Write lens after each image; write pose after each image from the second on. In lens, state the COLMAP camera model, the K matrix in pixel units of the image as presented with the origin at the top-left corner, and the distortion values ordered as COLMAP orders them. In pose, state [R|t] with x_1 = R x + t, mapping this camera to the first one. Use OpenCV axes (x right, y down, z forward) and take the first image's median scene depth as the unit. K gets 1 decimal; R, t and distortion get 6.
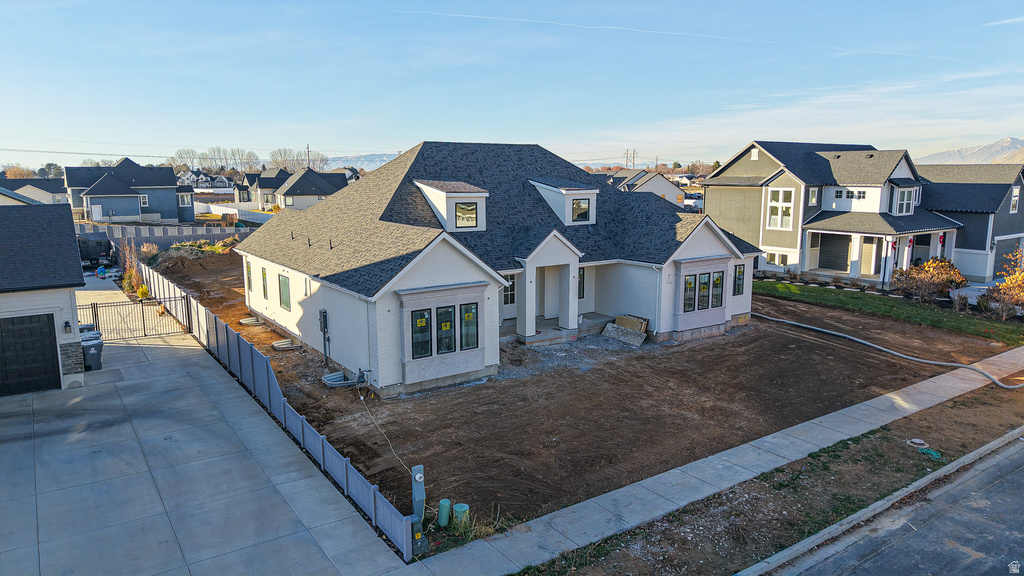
lens RADIAL K [[684.5, 0, 511.4], [0, 684.5, 287.5], [0, 0, 1]] dist [0.036298, -0.039760]
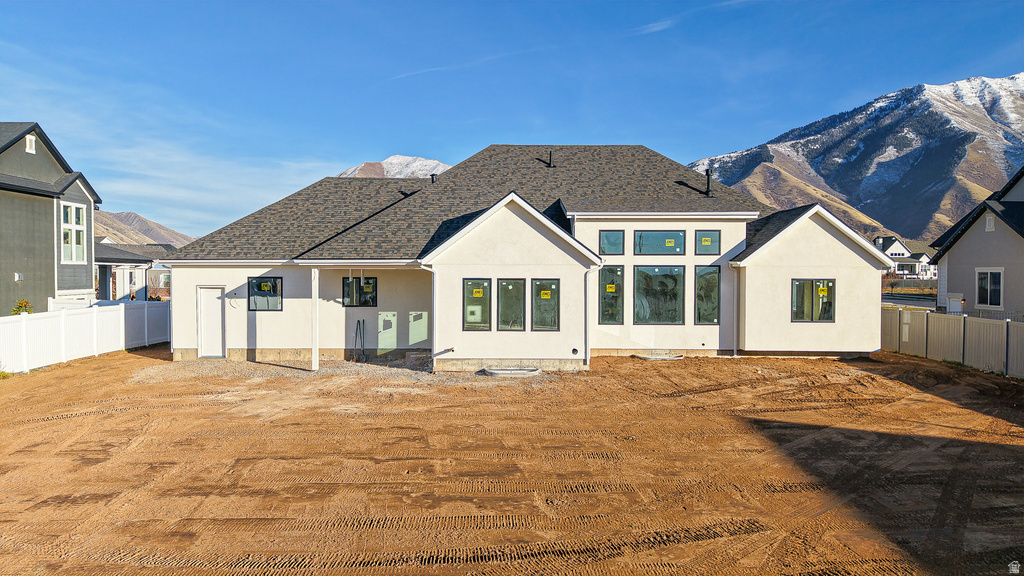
lens RADIAL K [[684.5, 0, 512.8], [0, 684.5, 288.3], [0, 0, 1]] dist [0.036298, -0.039760]
pose [[-0.827961, -0.013368, 0.560626, -0.576583], [0.092929, 0.982623, 0.160672, -0.209747], [-0.553032, 0.185129, -0.812332, 2.139543]]
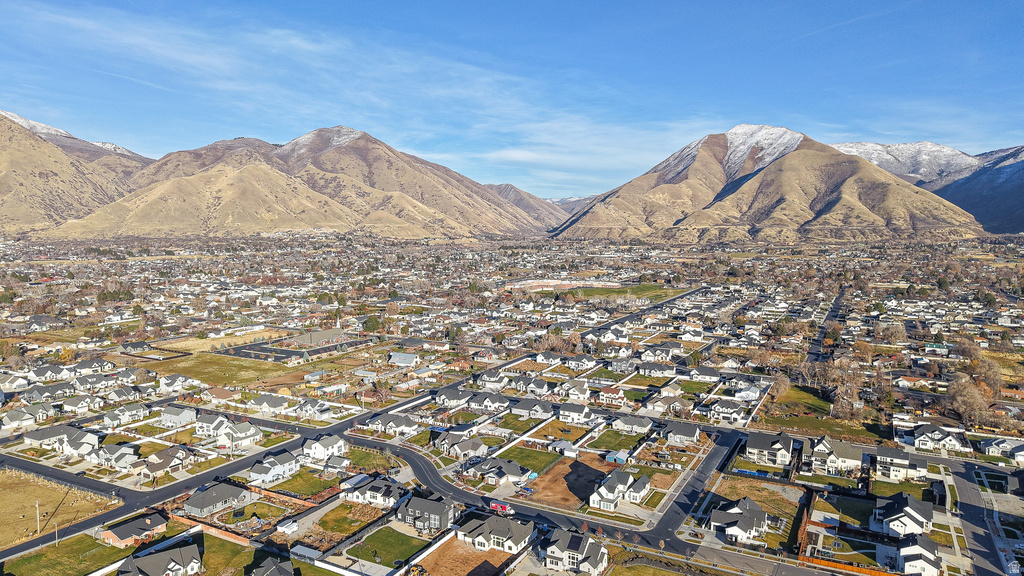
lens RADIAL K [[684.5, 0, 513.3], [0, 684.5, 290.7], [0, 0, 1]] dist [0.036298, -0.039760]
pose [[-0.458560, -0.084942, 0.884595, -7.590654], [0.142577, 0.975494, 0.167580, -4.497176], [-0.877152, 0.202968, -0.435212, 4.261509]]
